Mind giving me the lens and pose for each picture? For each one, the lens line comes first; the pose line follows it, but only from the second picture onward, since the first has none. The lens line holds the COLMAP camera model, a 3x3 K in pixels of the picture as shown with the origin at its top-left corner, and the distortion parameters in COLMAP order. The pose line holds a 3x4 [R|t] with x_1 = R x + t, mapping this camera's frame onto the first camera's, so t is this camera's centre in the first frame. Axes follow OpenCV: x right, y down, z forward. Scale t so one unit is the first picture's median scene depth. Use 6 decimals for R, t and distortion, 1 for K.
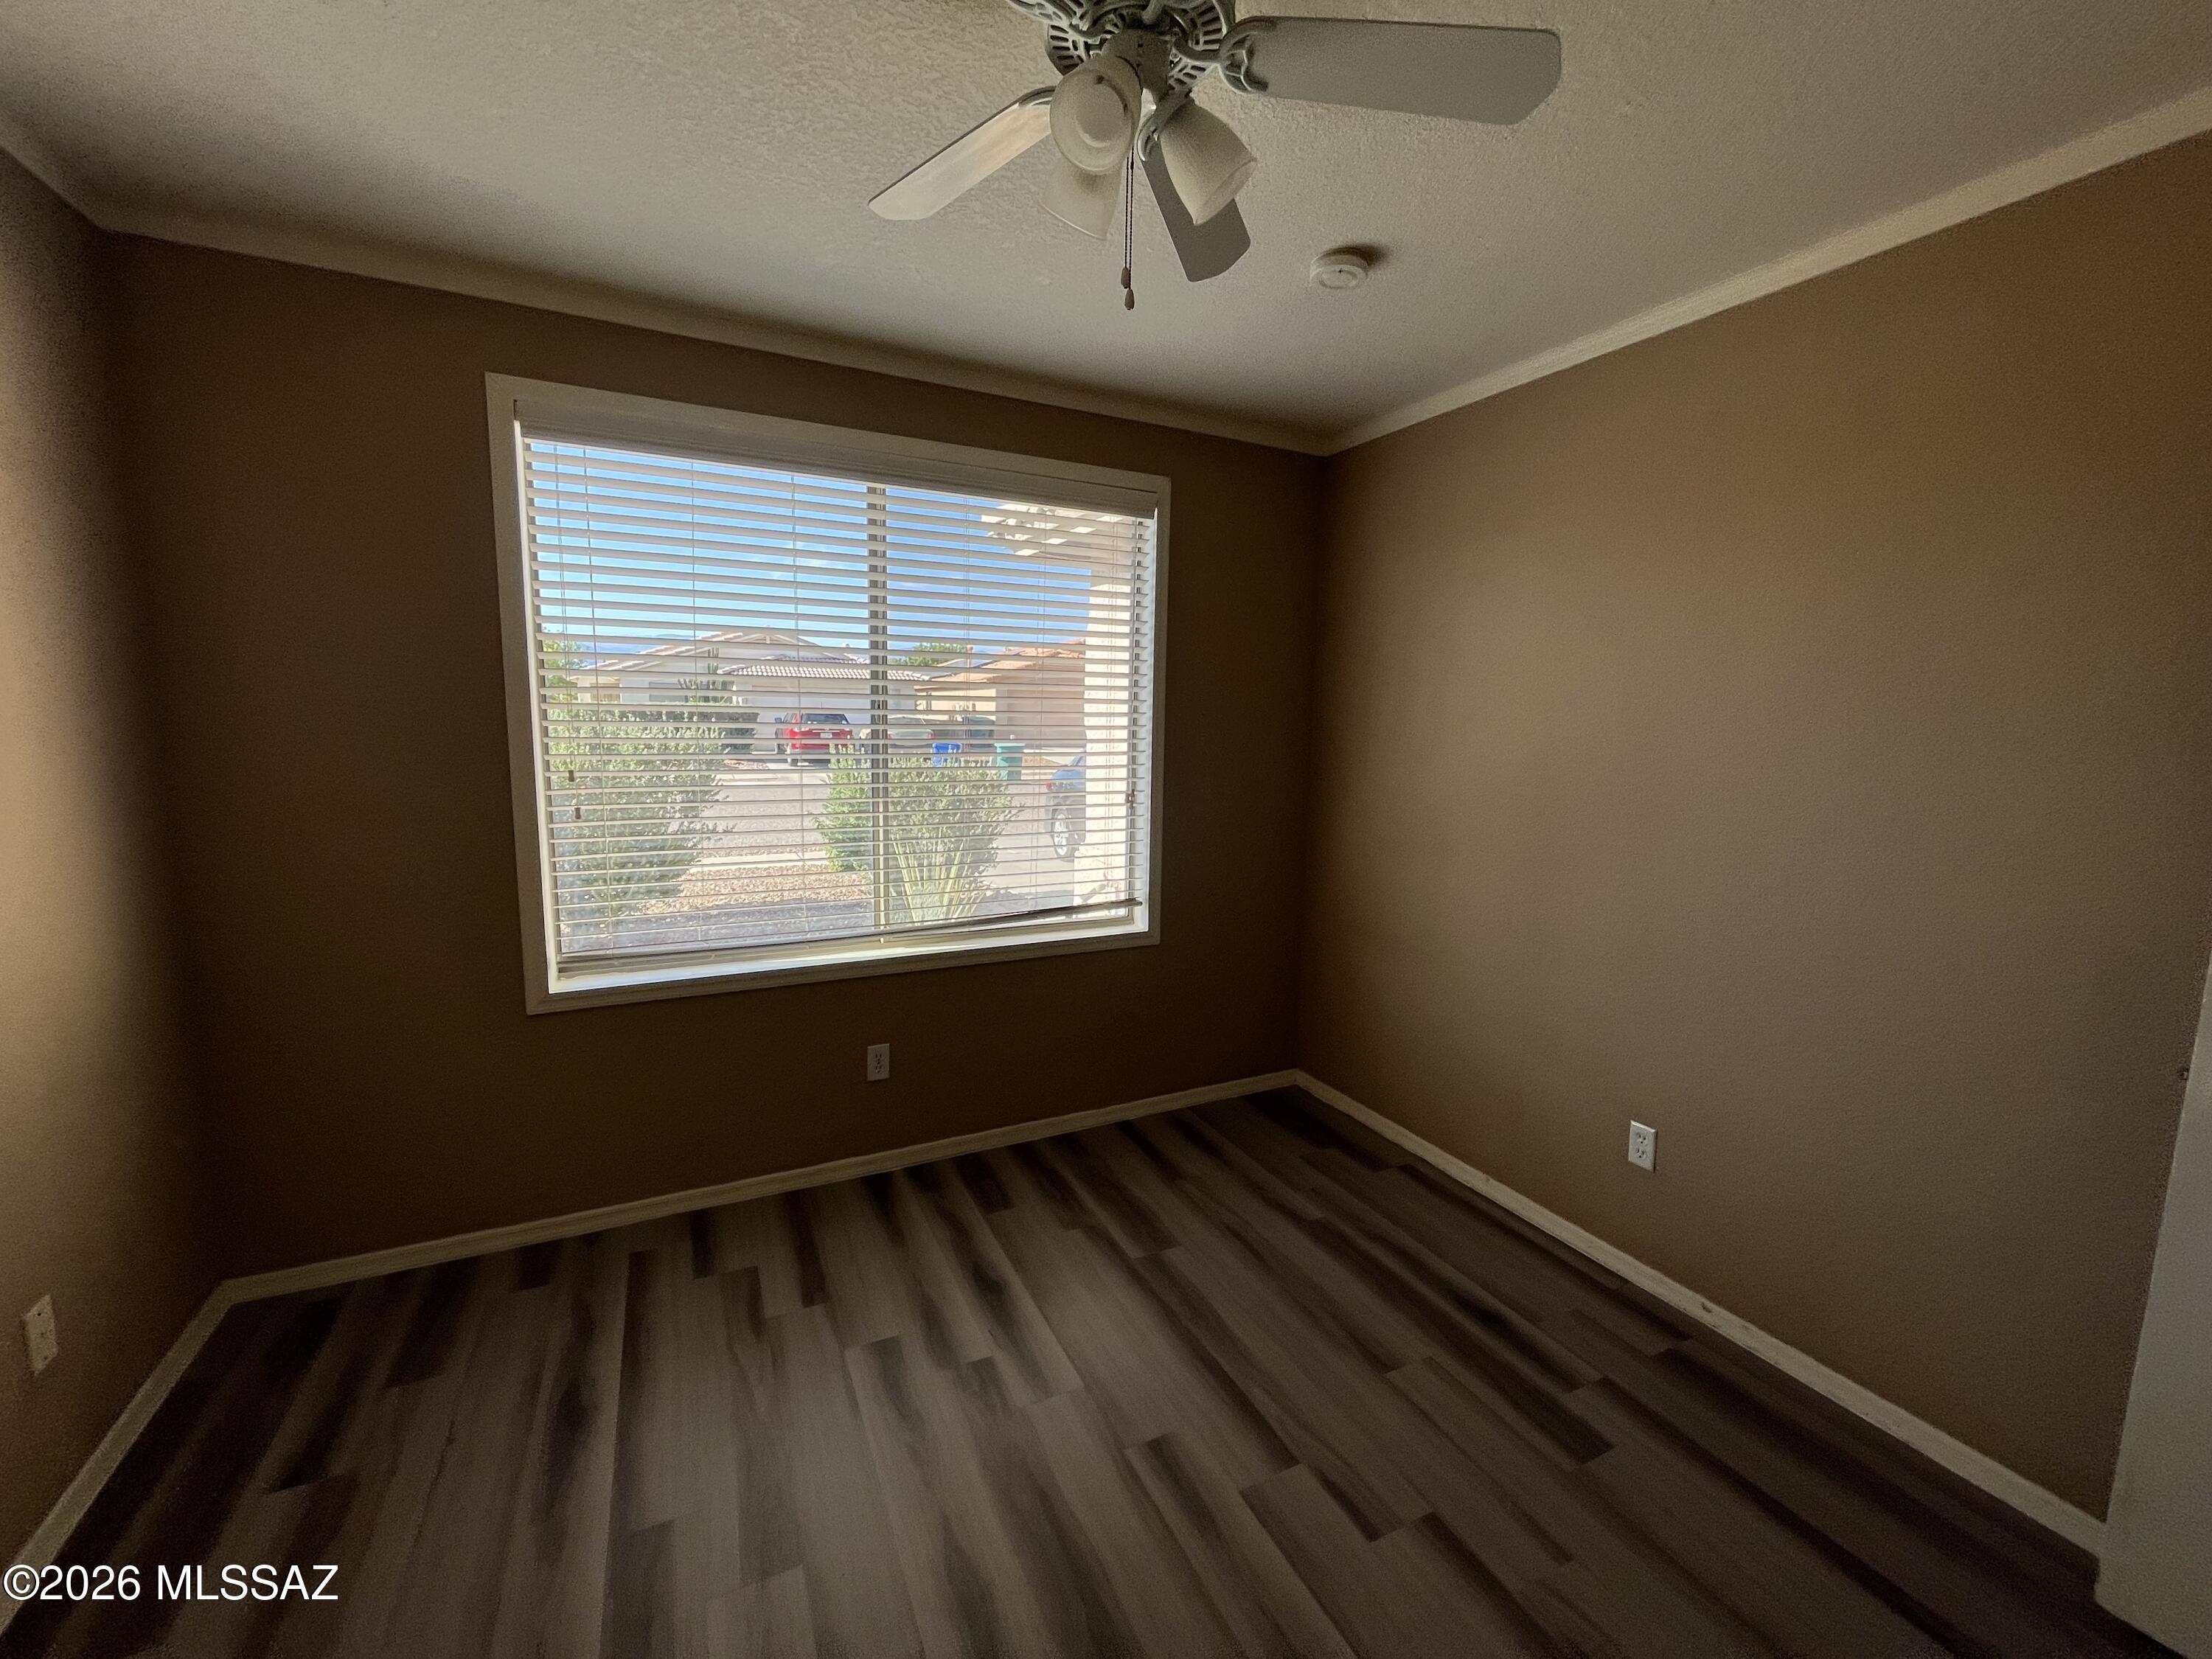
lens RADIAL K [[891.0, 0, 1103.3], [0, 891.0, 830.5], [0, 0, 1]] dist [-0.000491, -0.000217]
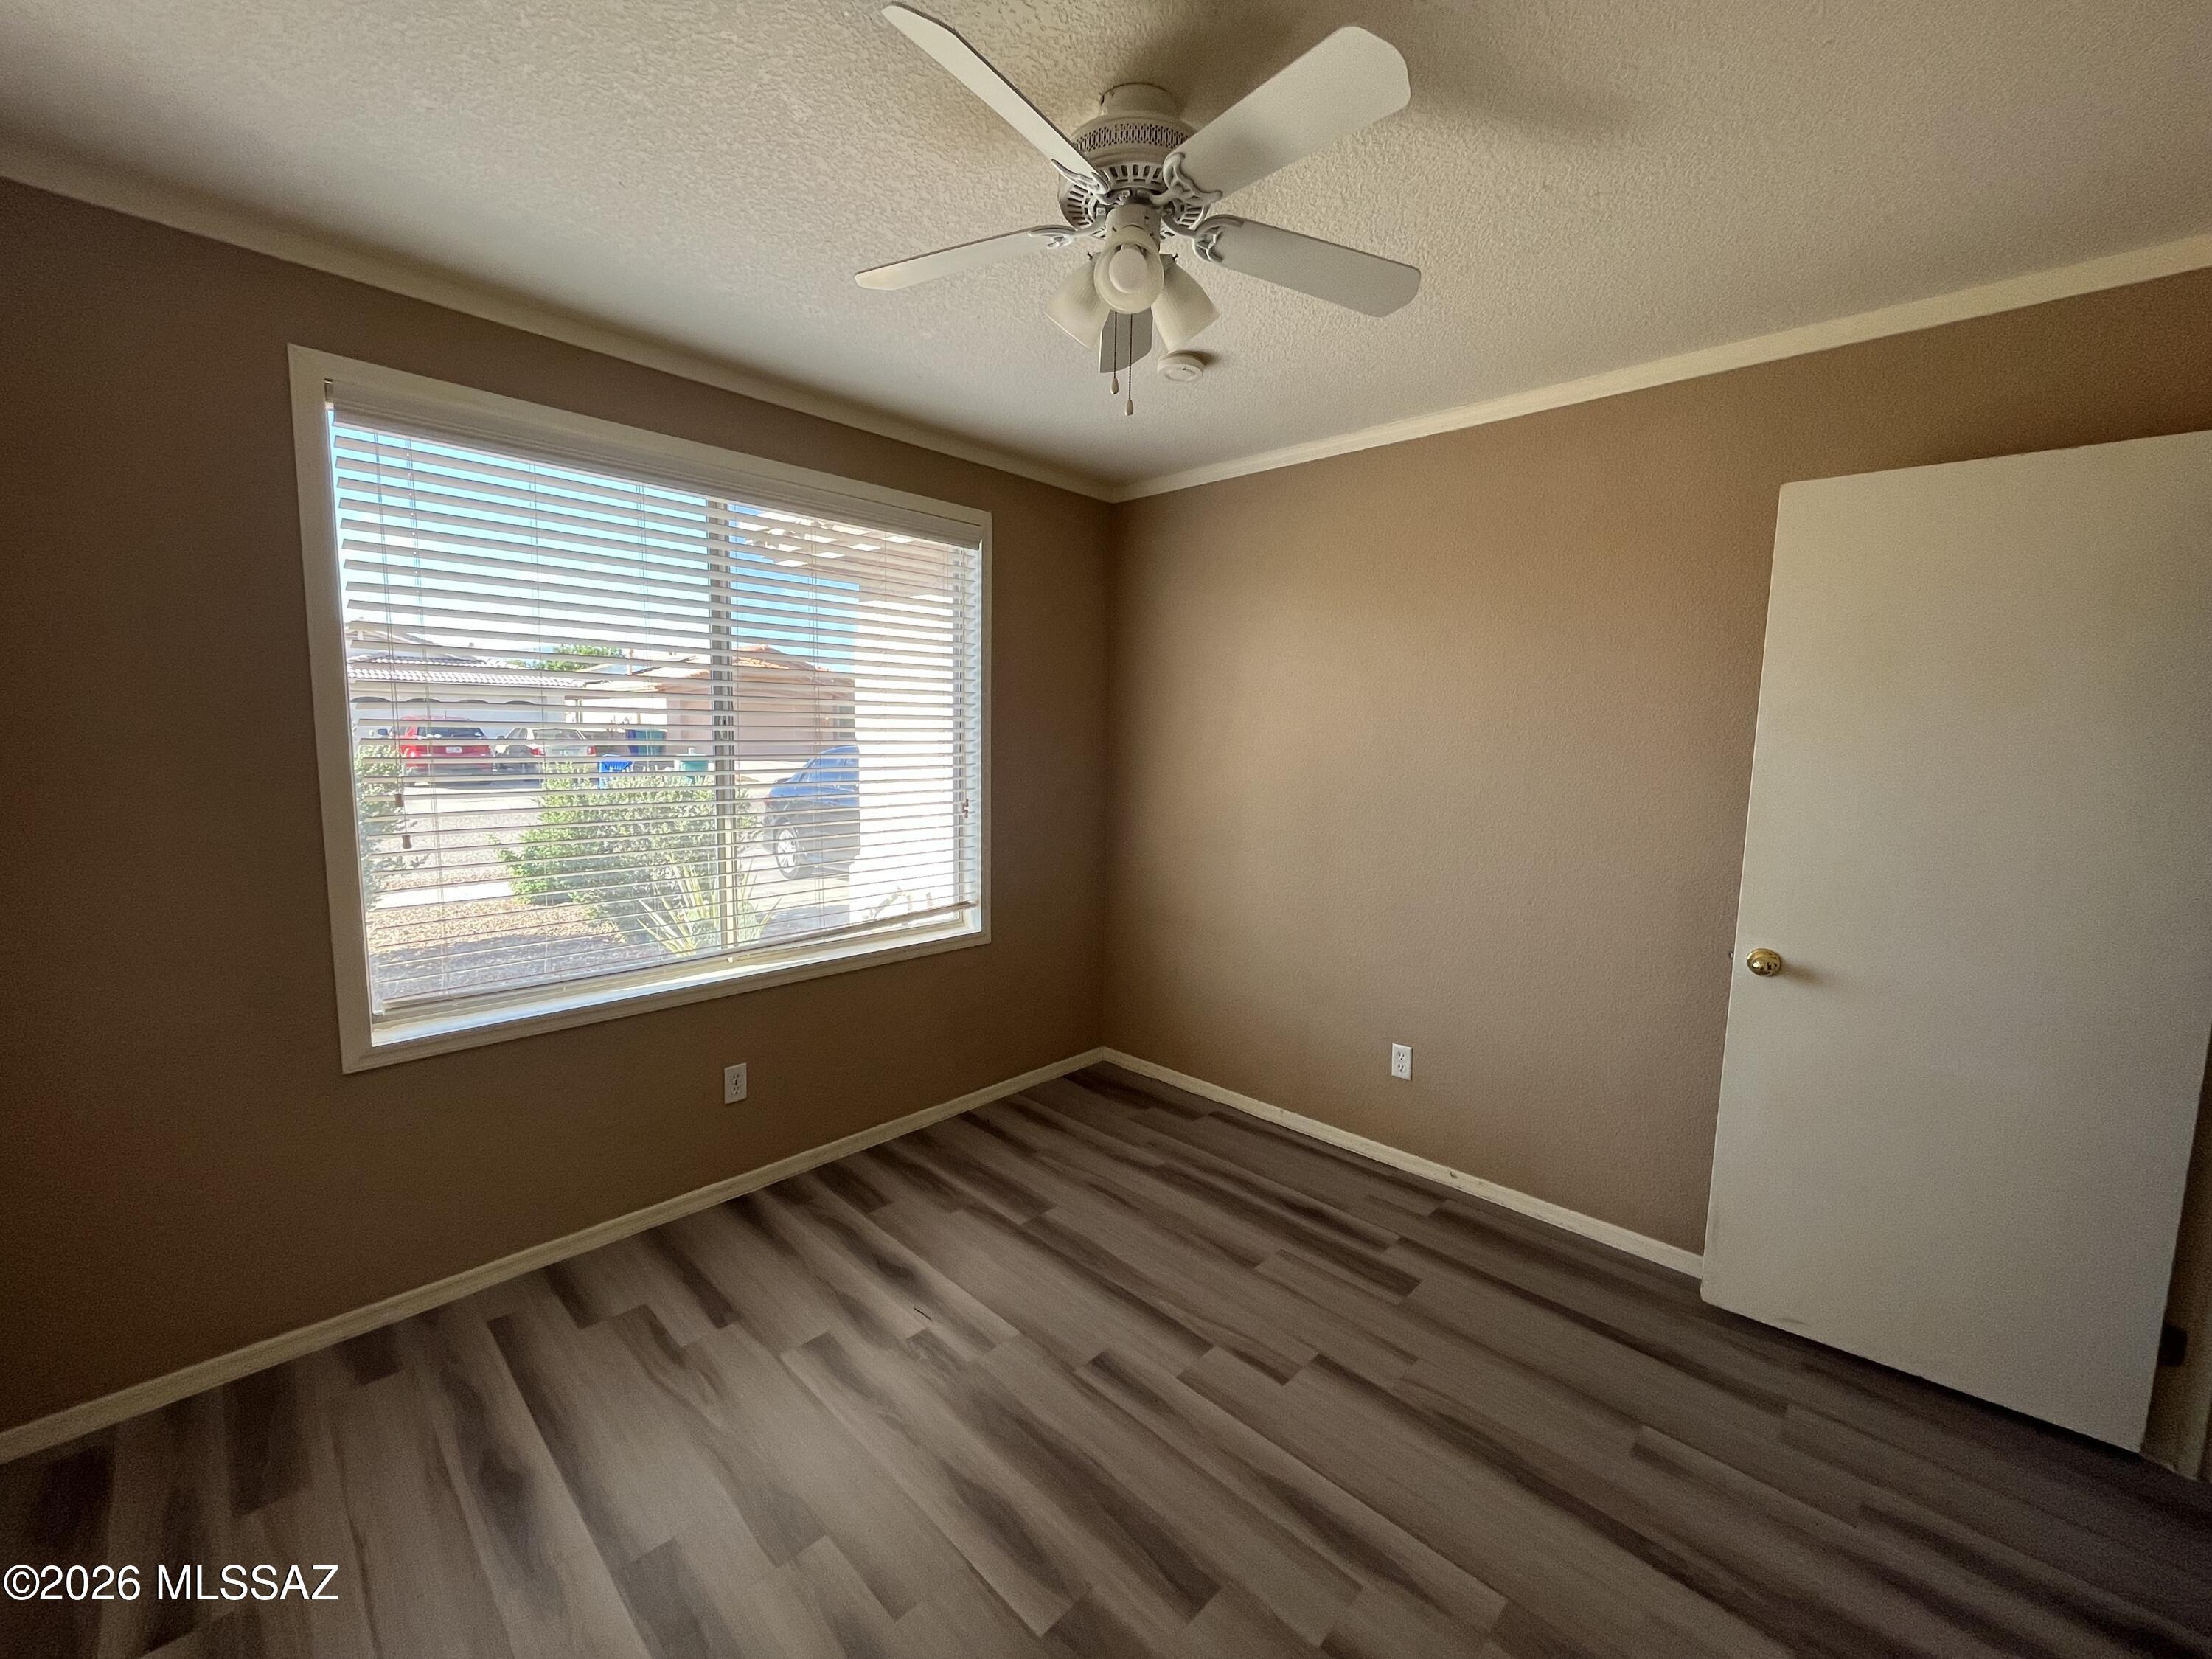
lens RADIAL K [[893.0, 0, 1099.4], [0, 893.0, 830.9], [0, 0, 1]] dist [0.001292, 0.000032]
pose [[0.940520, -0.038899, 0.337505, -0.226023], [0.042370, 0.999098, -0.002919, 0.001725], [-0.337087, 0.017045, 0.941319, -0.080909]]
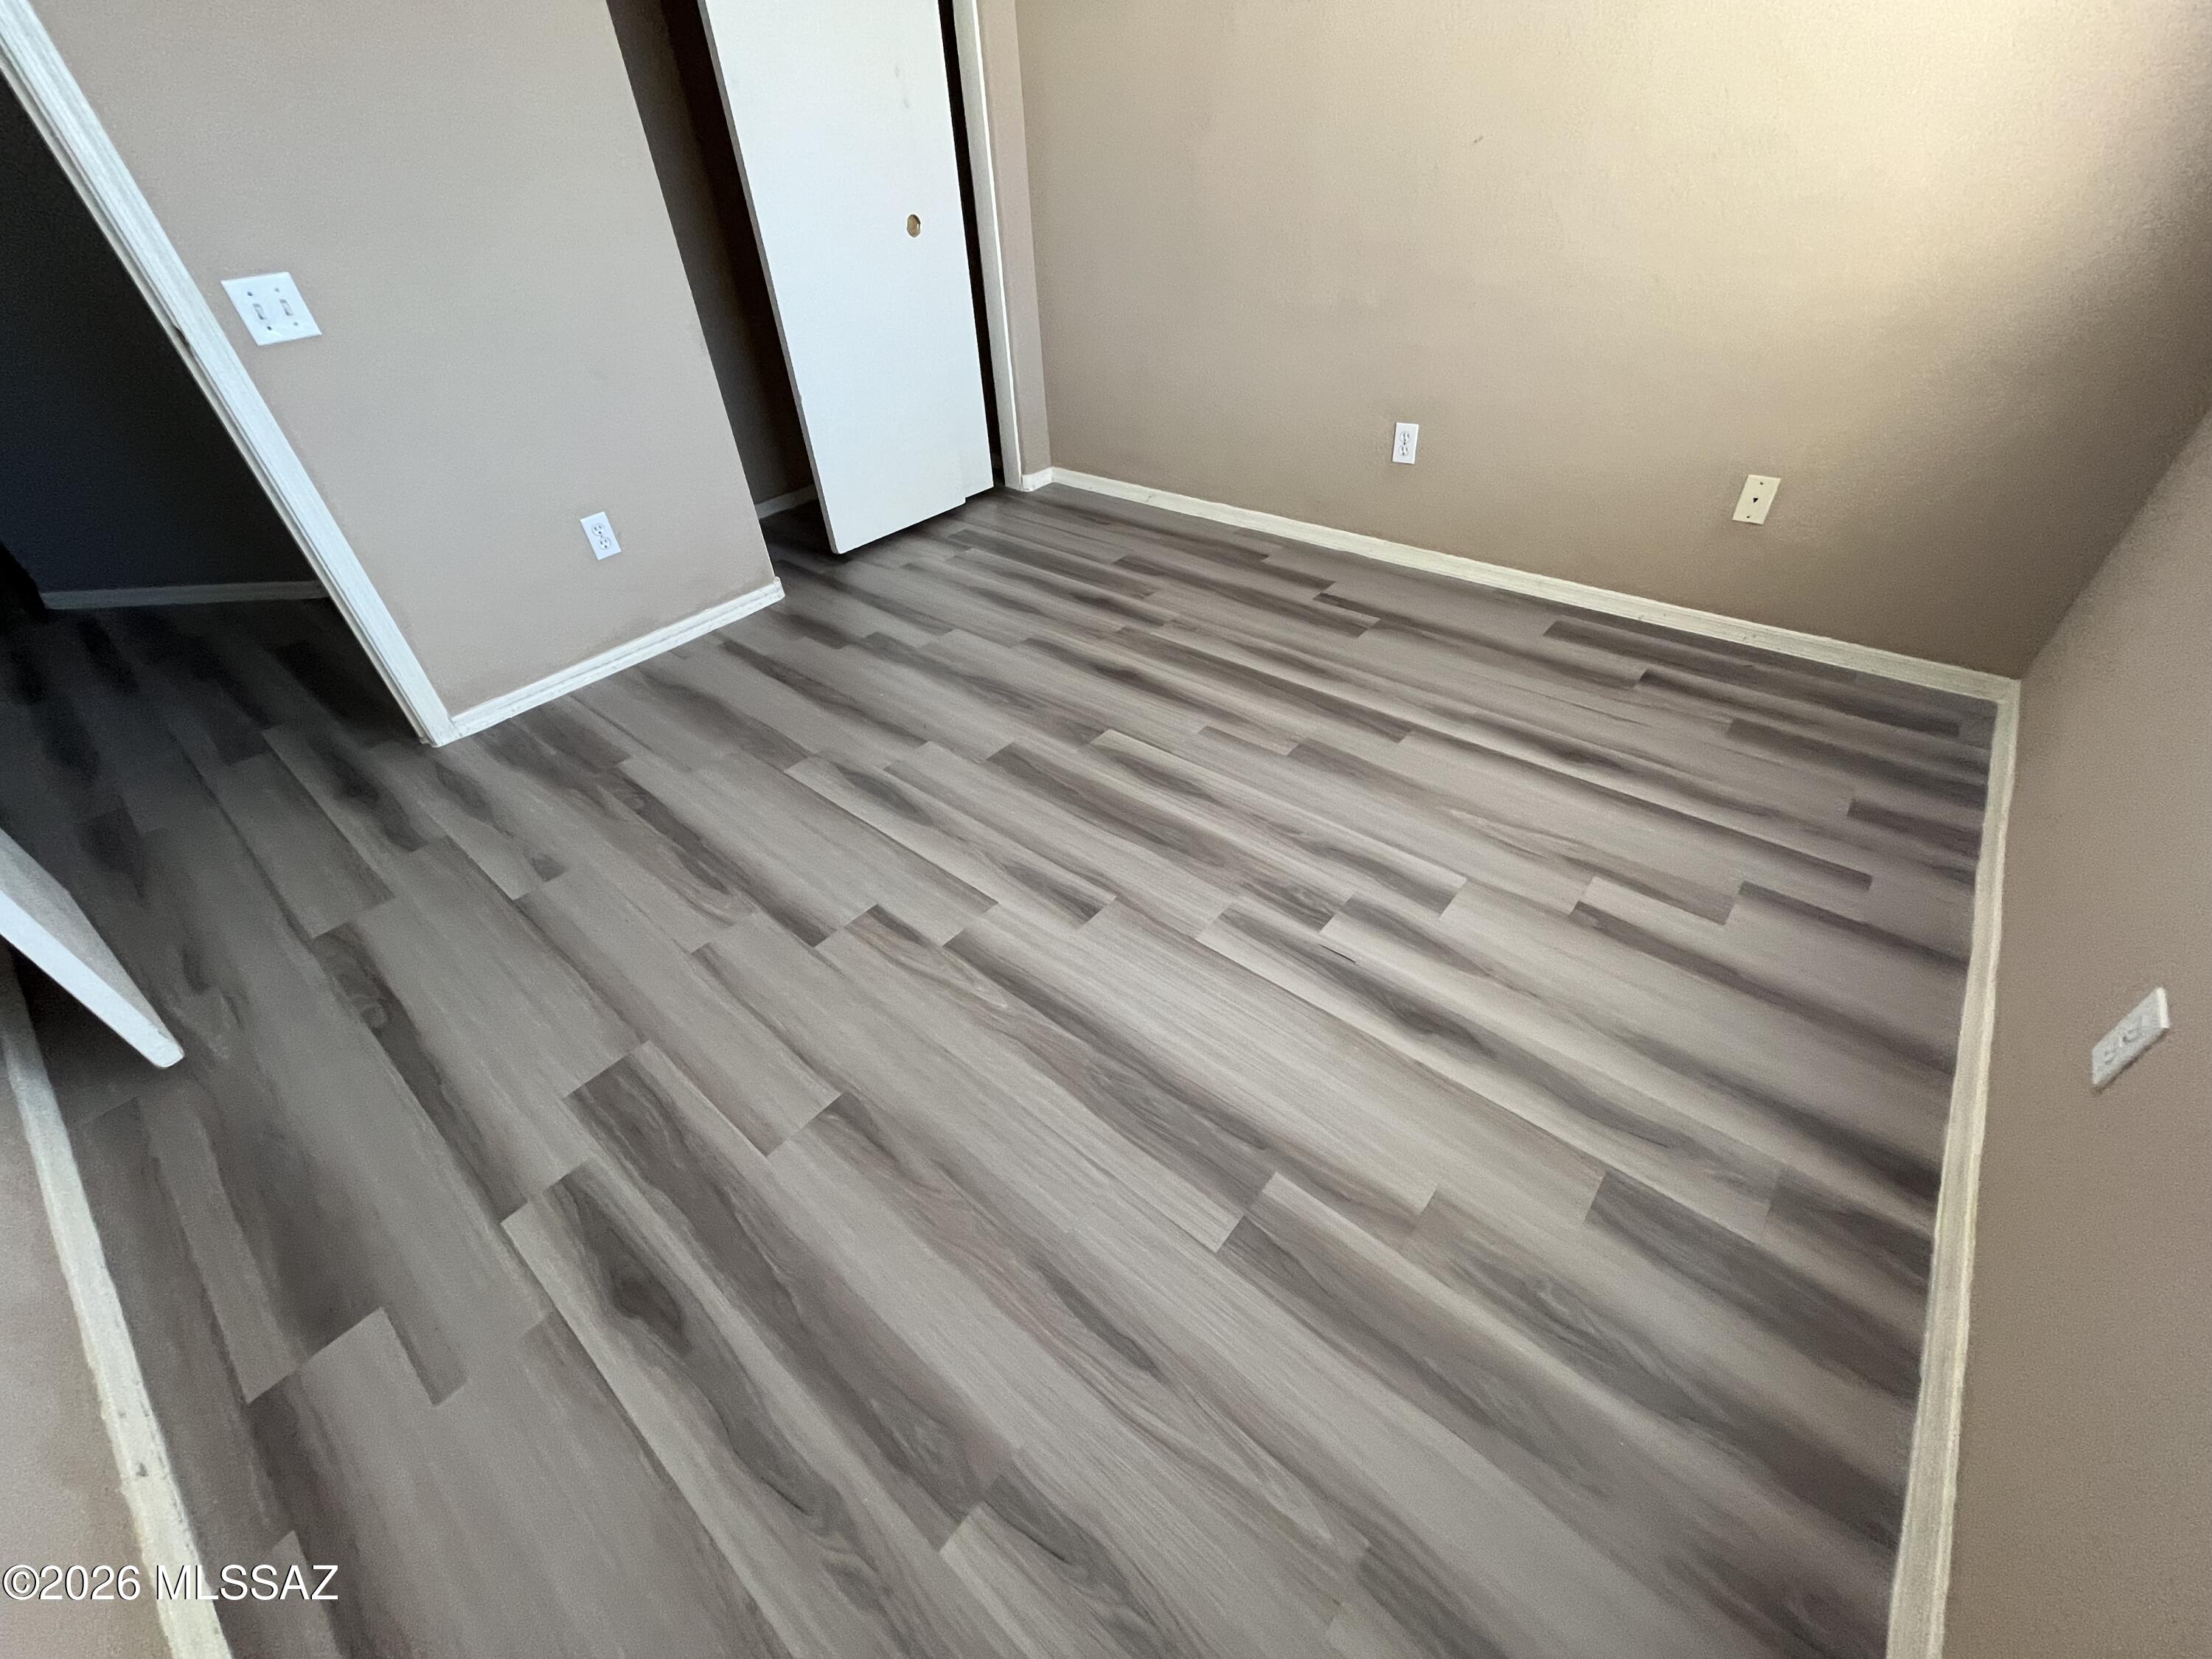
lens RADIAL K [[891.0, 0, 1103.3], [0, 891.0, 830.5], [0, 0, 1]] dist [-0.000491, -0.000217]
pose [[-0.911175, 0.282261, -0.300148, 0.229159], [-0.021890, 0.694289, 0.719364, -0.048642], [0.411438, 0.662036, -0.626440, 1.147461]]
